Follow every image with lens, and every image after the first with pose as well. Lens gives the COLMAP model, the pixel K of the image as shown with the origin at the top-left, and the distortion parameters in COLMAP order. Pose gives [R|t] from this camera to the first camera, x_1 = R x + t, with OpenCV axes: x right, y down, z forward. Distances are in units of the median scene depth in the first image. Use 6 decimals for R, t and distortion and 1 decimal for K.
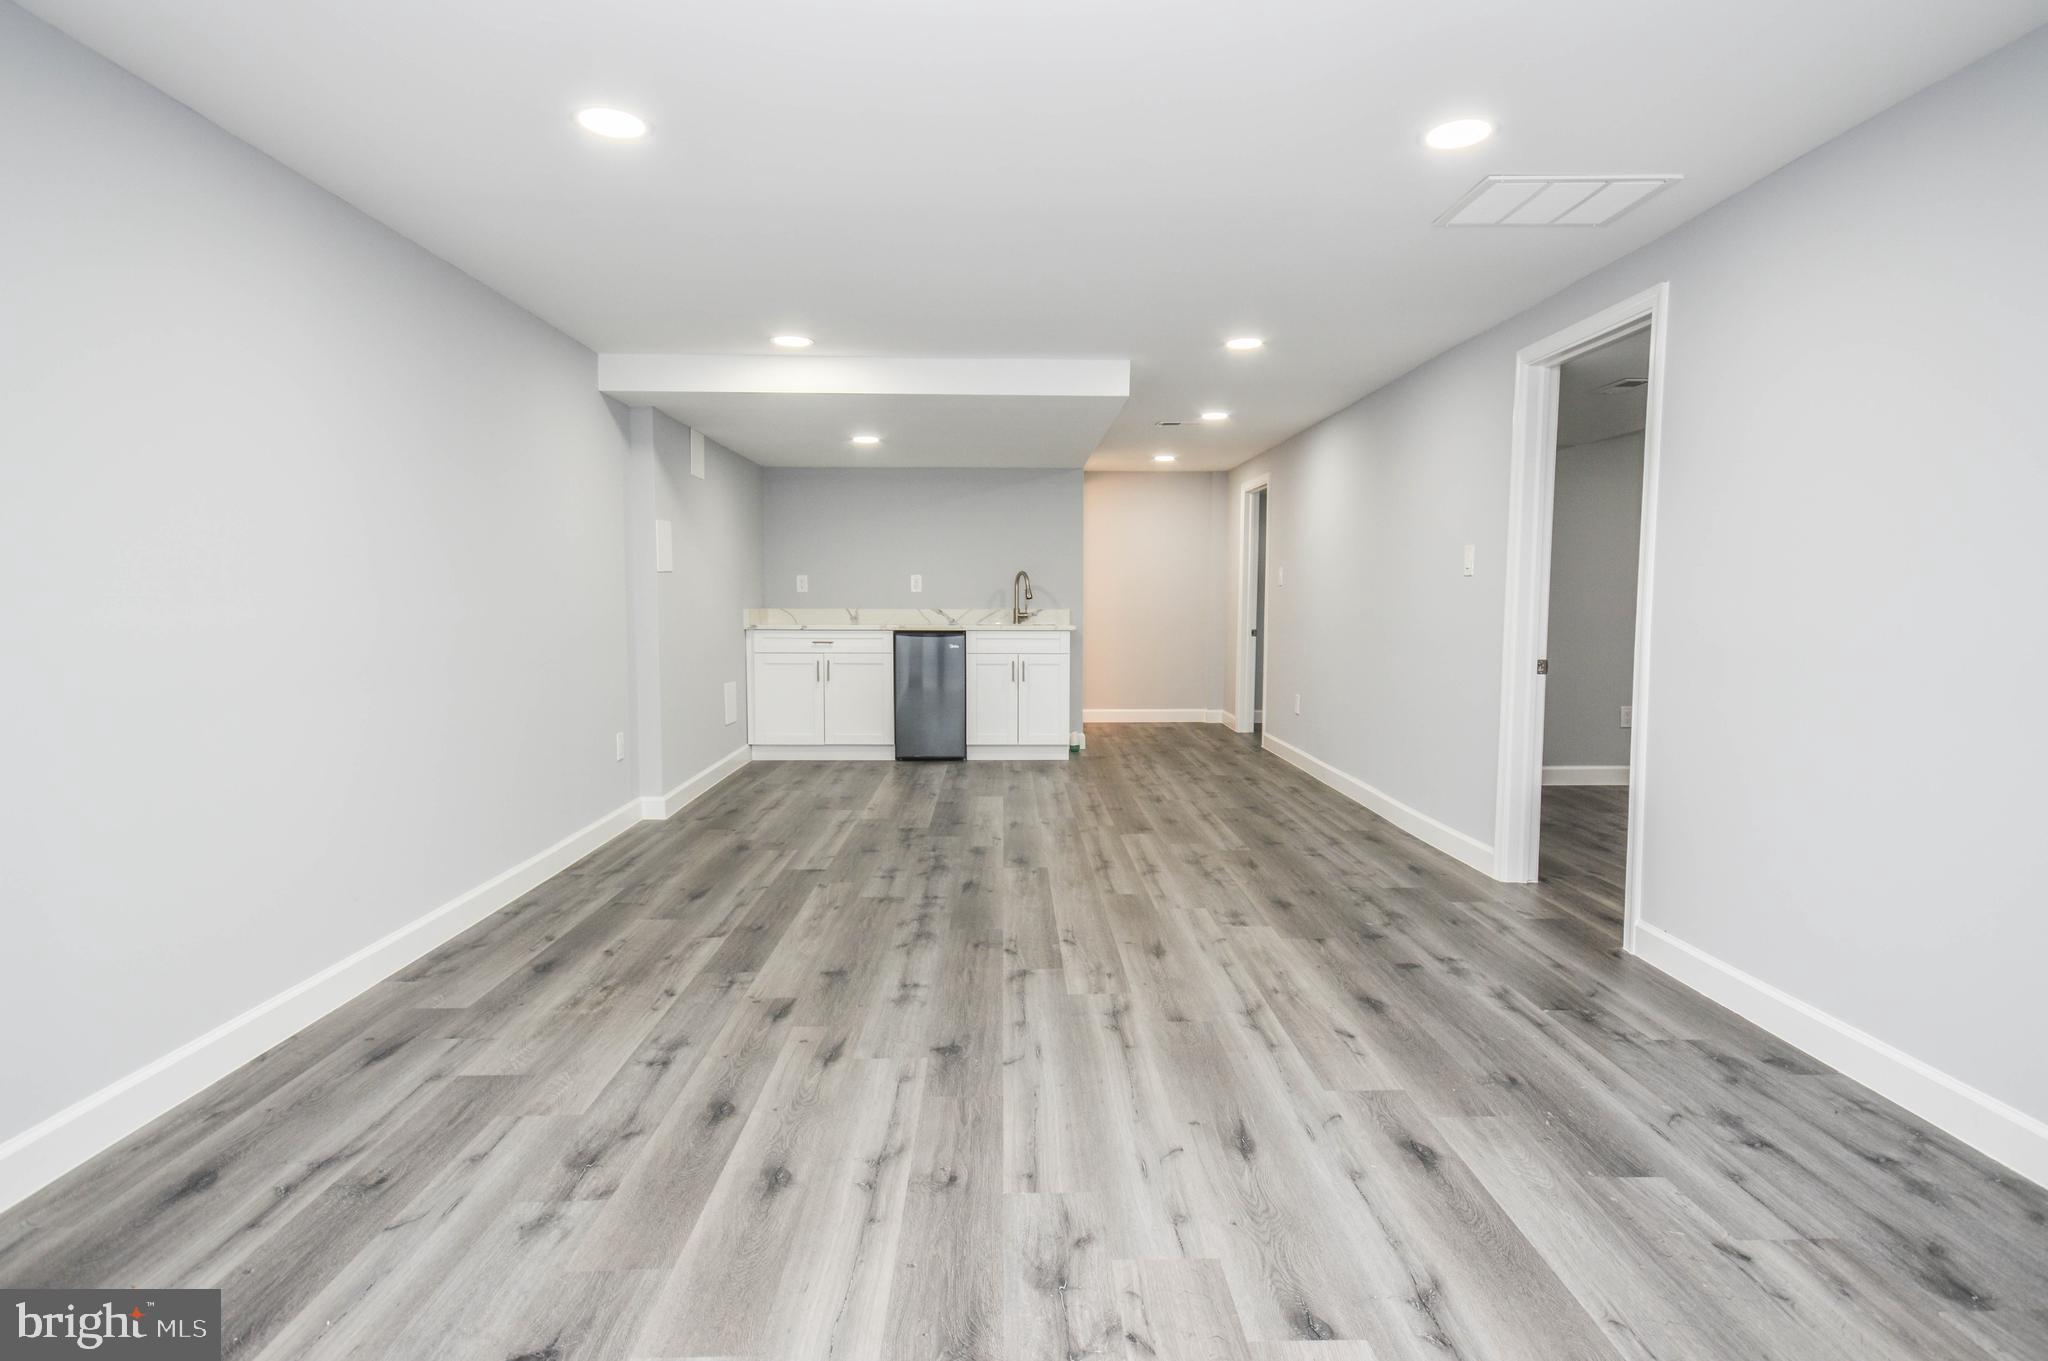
lens RADIAL K [[1107.0, 0, 1016.7], [0, 1107.0, 654.0], [0, 0, 1]] dist [0.005033, 0.003898]
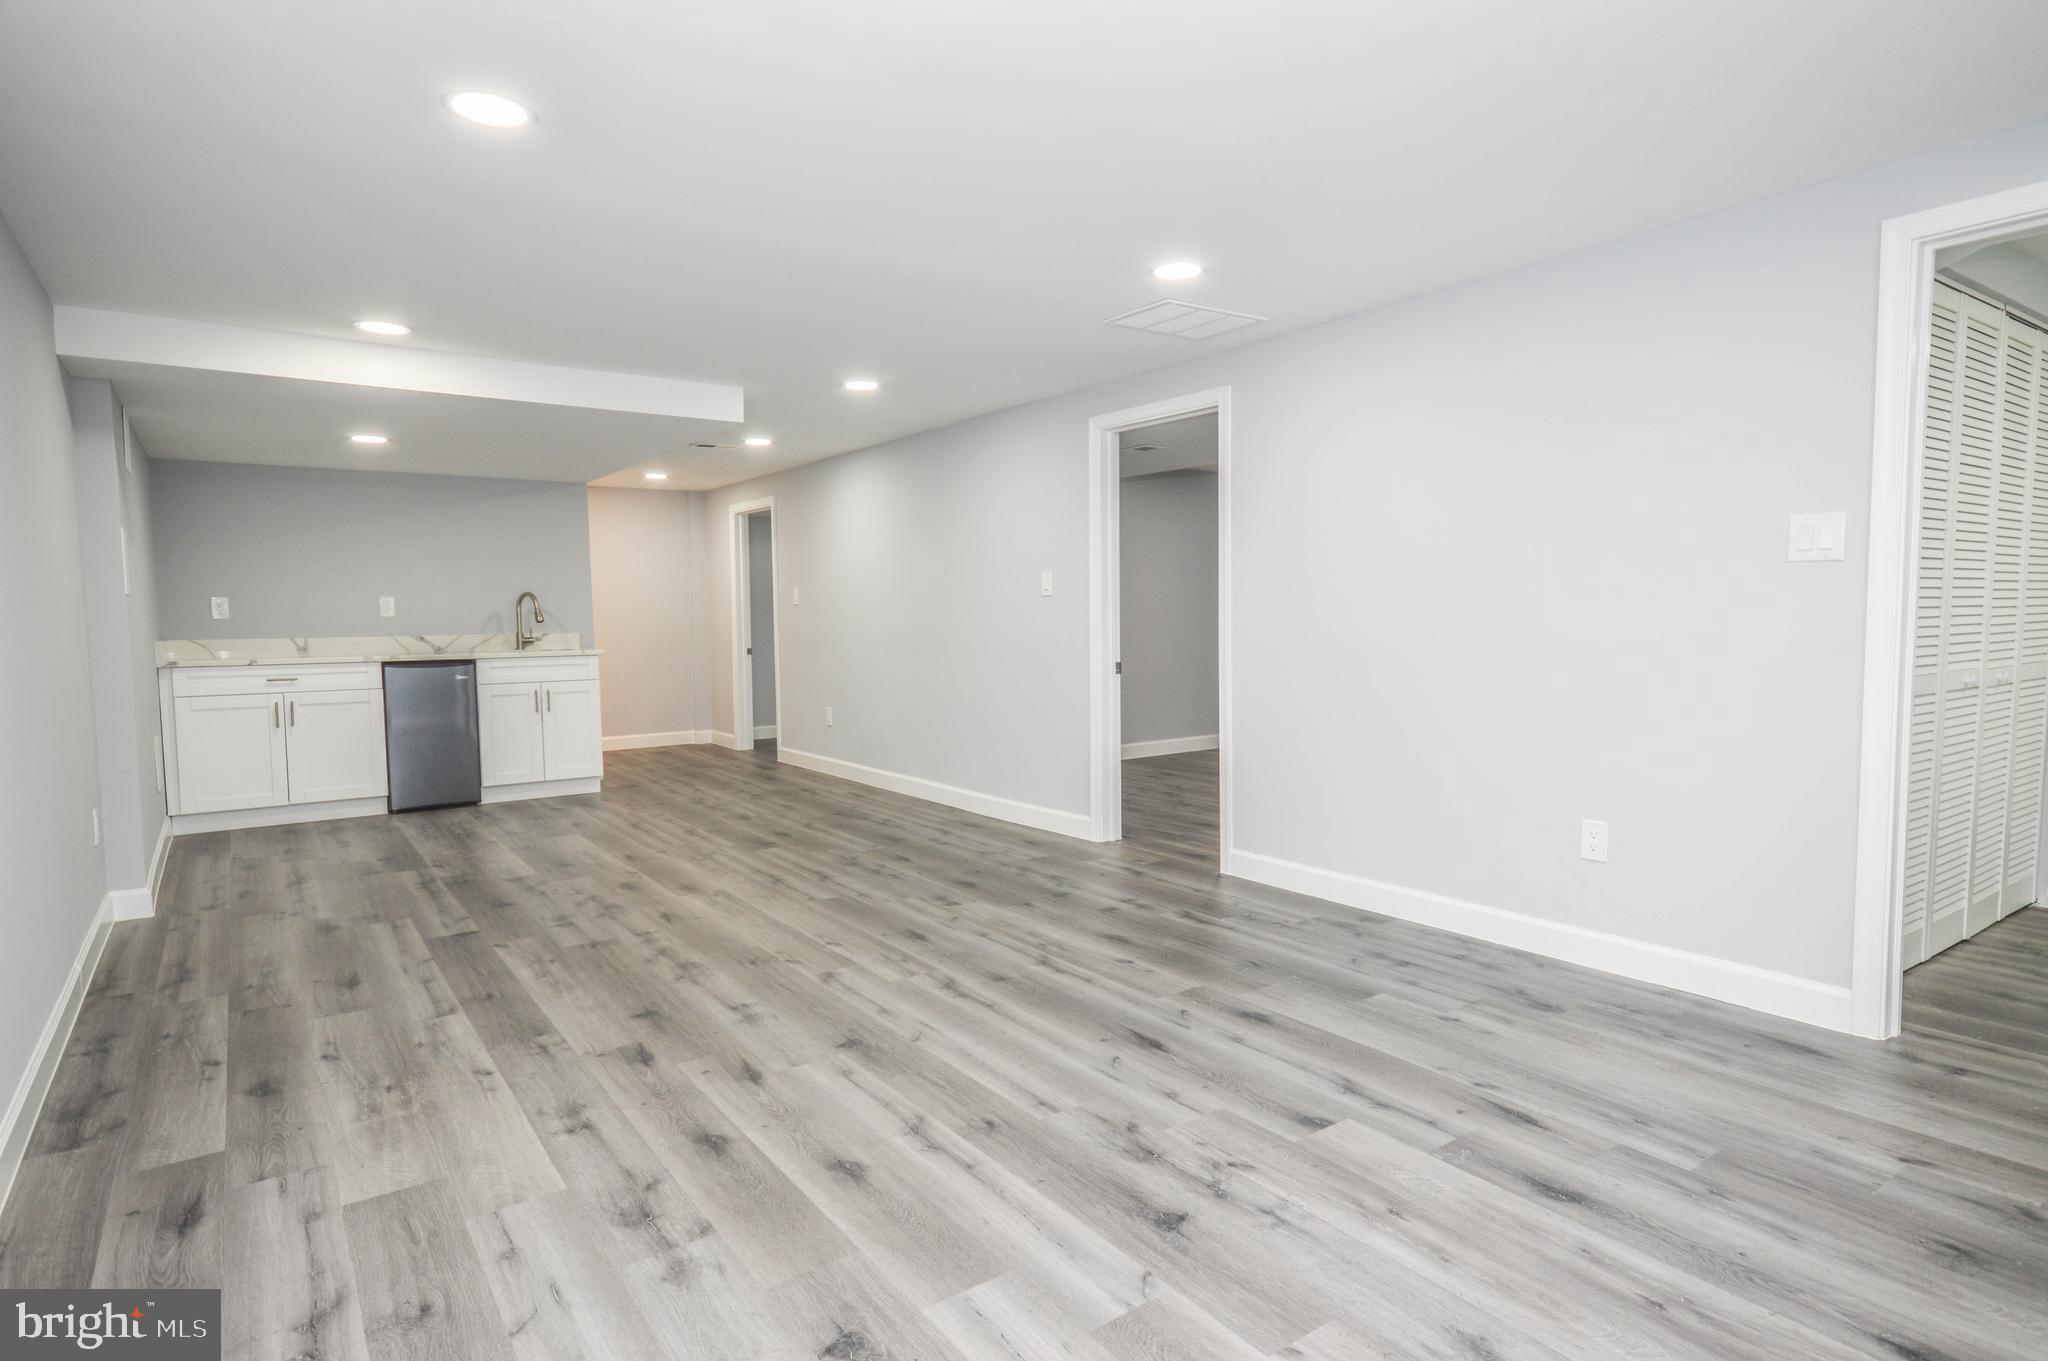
lens RADIAL K [[1107.0, 0, 1045.2], [0, 1107.0, 686.5], [0, 0, 1]] dist [0.005033, 0.003898]
pose [[0.819675, -0.050635, 0.570587, -0.371862], [0.042608, 0.998716, 0.027419, -0.008769], [-0.571243, 0.001837, 0.820779, 0.004287]]
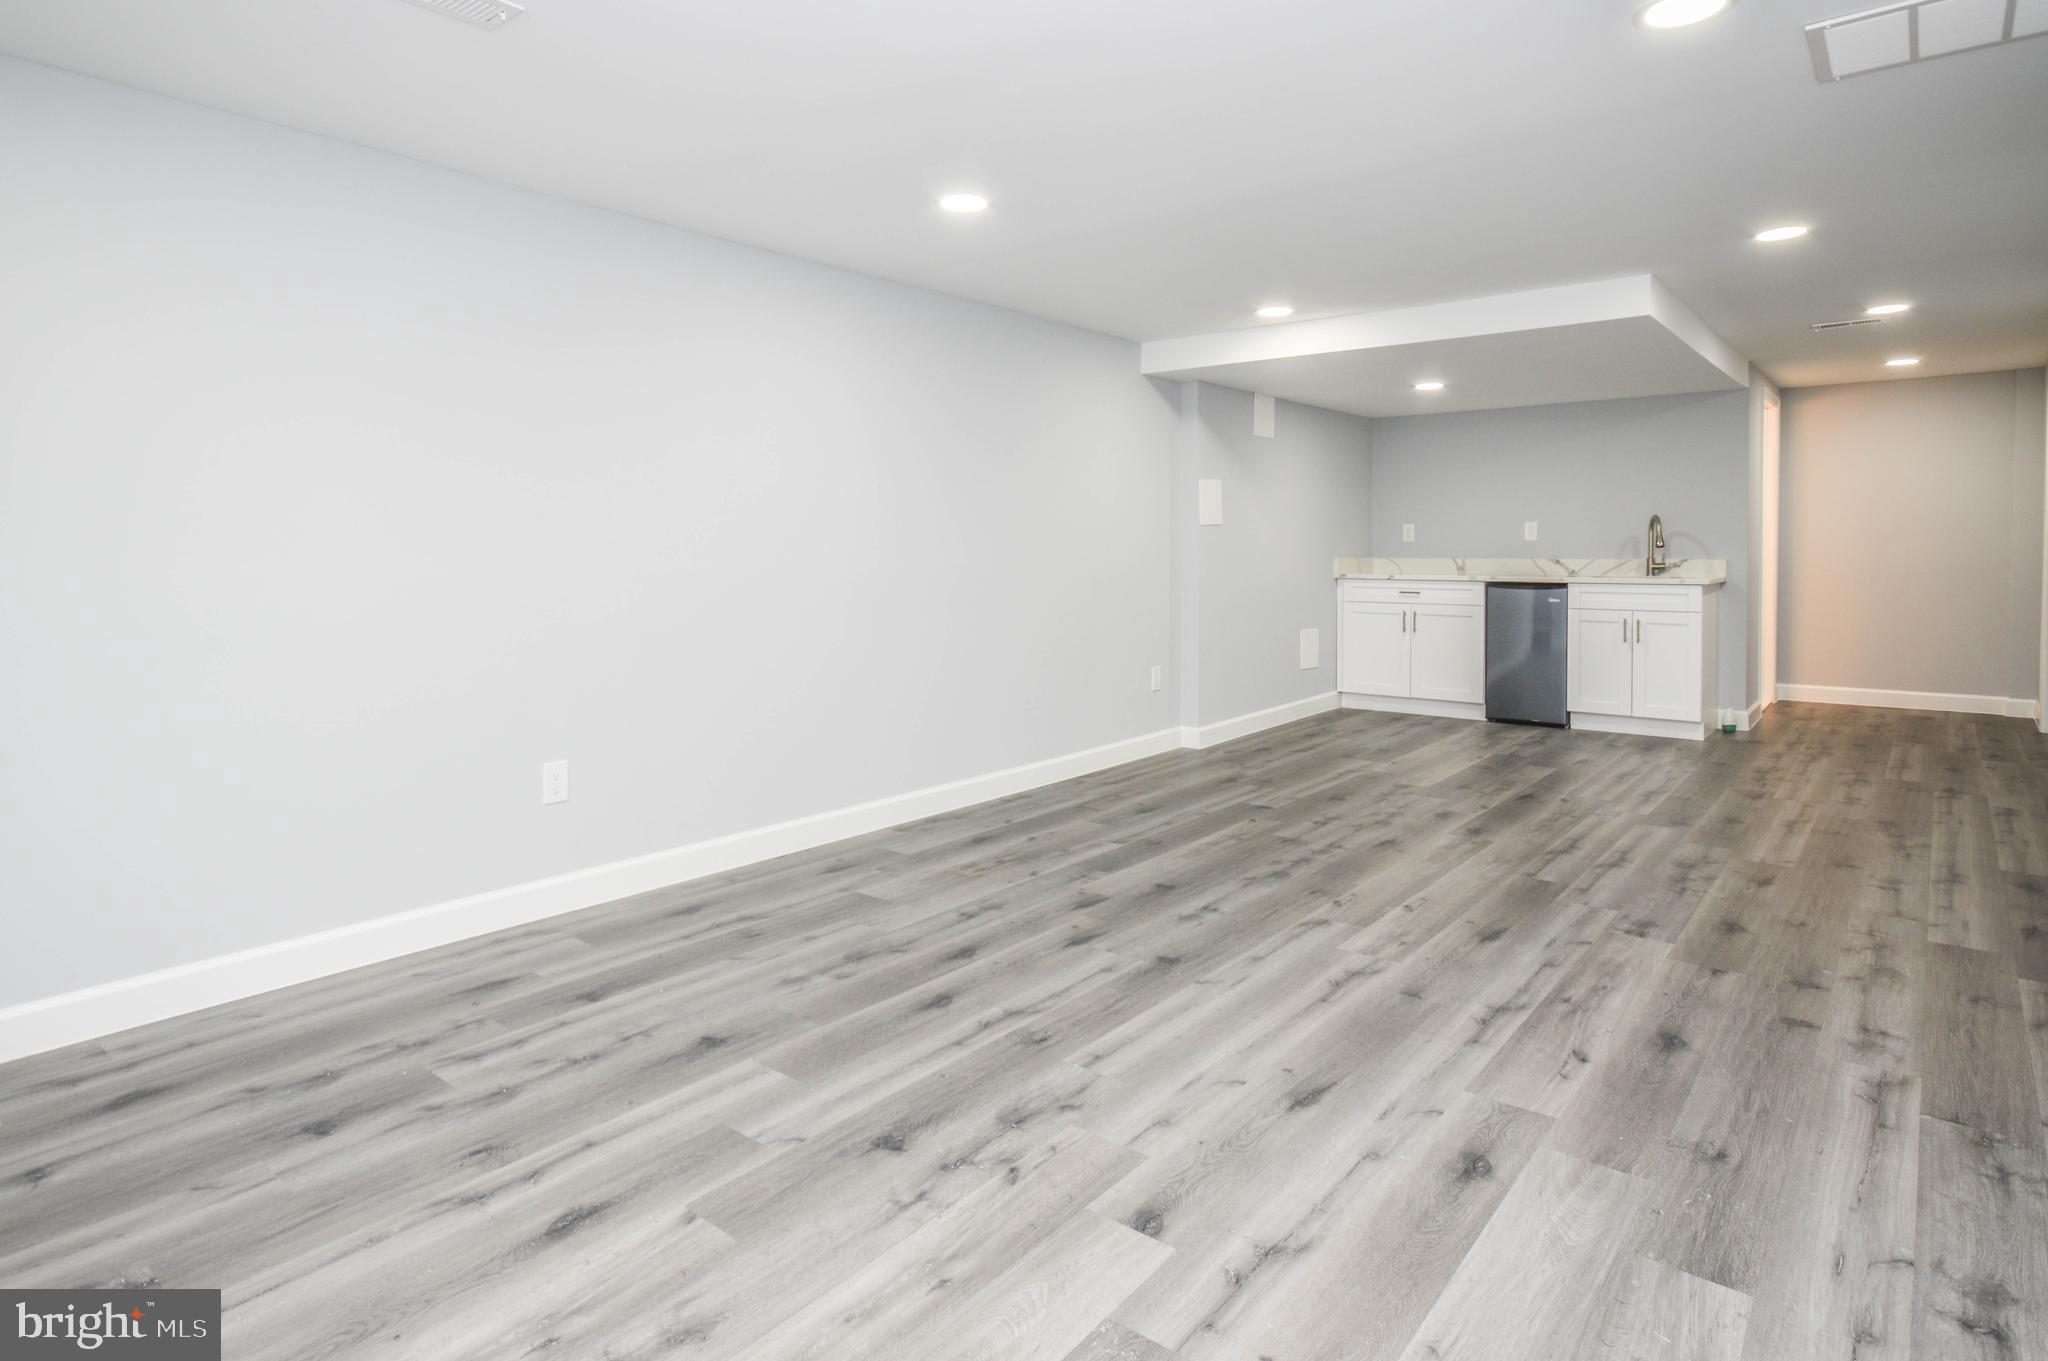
lens RADIAL K [[1107.0, 0, 994.8], [0, 1107.0, 584.6], [0, 0, 1]] dist [0.005033, 0.003898]
pose [[0.757312, 0.018241, -0.652798, 0.388814], [-0.026808, 0.999636, -0.003167, -0.009977], [0.652502, 0.019898, 0.757526, 0.022888]]
